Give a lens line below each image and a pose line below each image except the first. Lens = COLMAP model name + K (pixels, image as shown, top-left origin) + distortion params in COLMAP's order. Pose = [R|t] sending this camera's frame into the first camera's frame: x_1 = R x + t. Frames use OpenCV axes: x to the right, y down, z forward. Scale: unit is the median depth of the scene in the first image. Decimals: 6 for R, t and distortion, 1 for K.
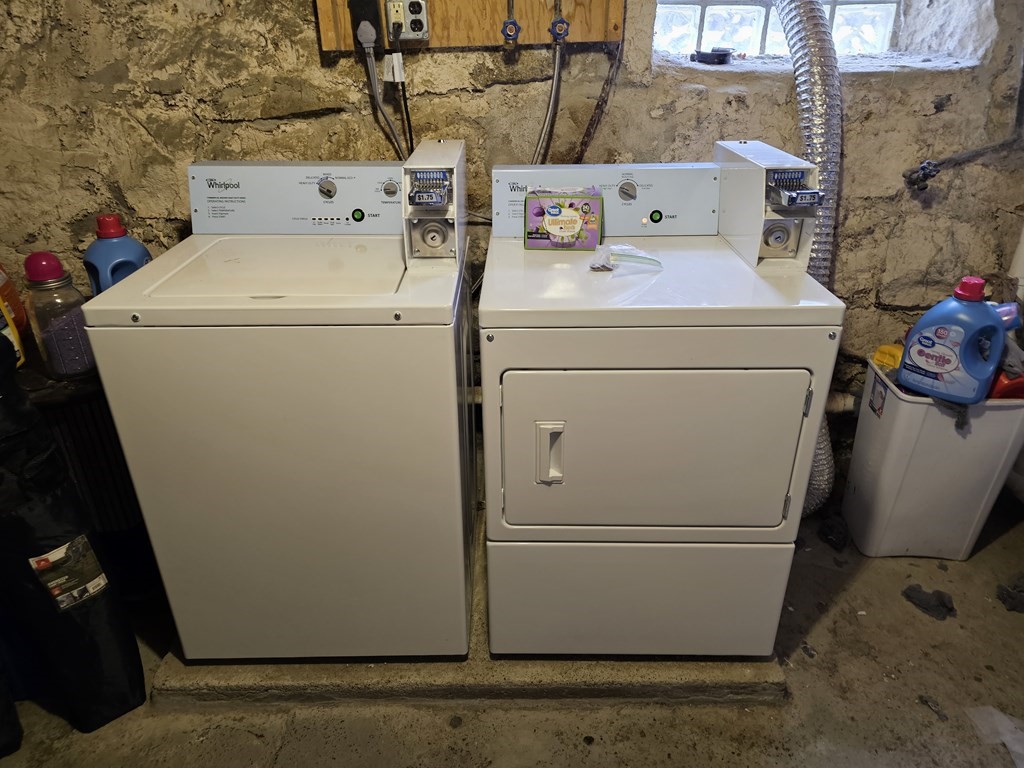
lens RADIAL K [[687.7, 0, 512.5], [0, 687.7, 382.6], [0, 0, 1]] dist [0.018357, -0.005223]
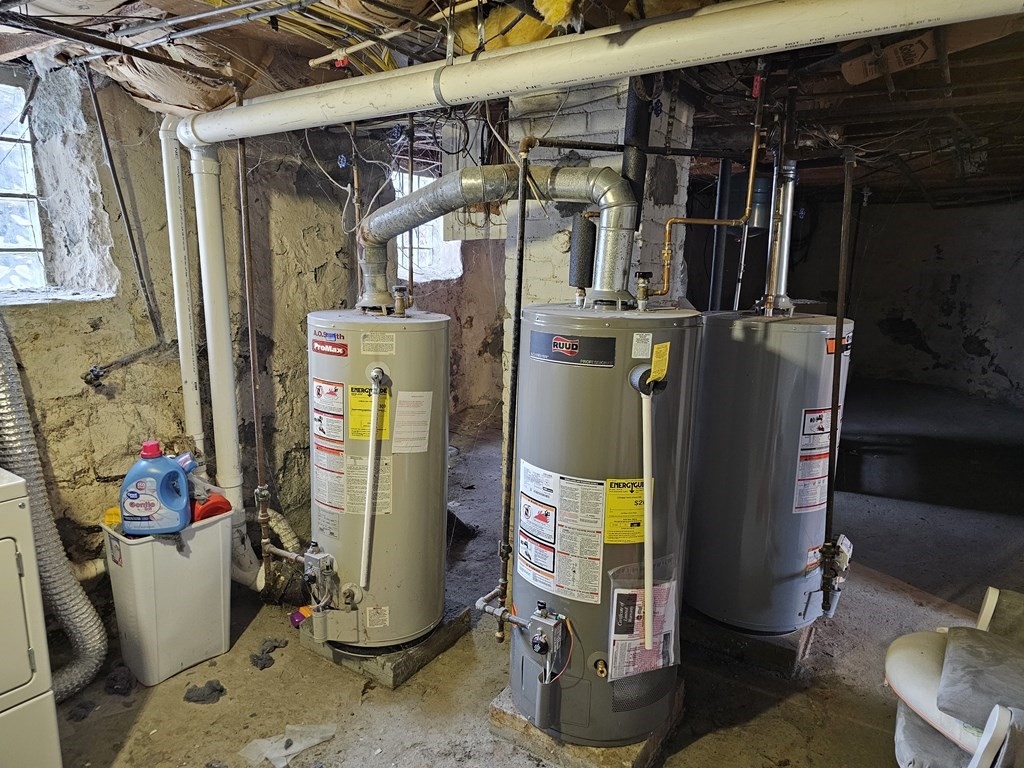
lens RADIAL K [[687.7, 0, 508.9], [0, 687.7, 382.8], [0, 0, 1]] dist [0.018357, -0.005223]
pose [[0.571243, -0.135516, 0.809517, -0.018531], [0.348342, 0.933074, -0.089611, 0.096364], [-0.743196, 0.333178, 0.580218, -0.315625]]
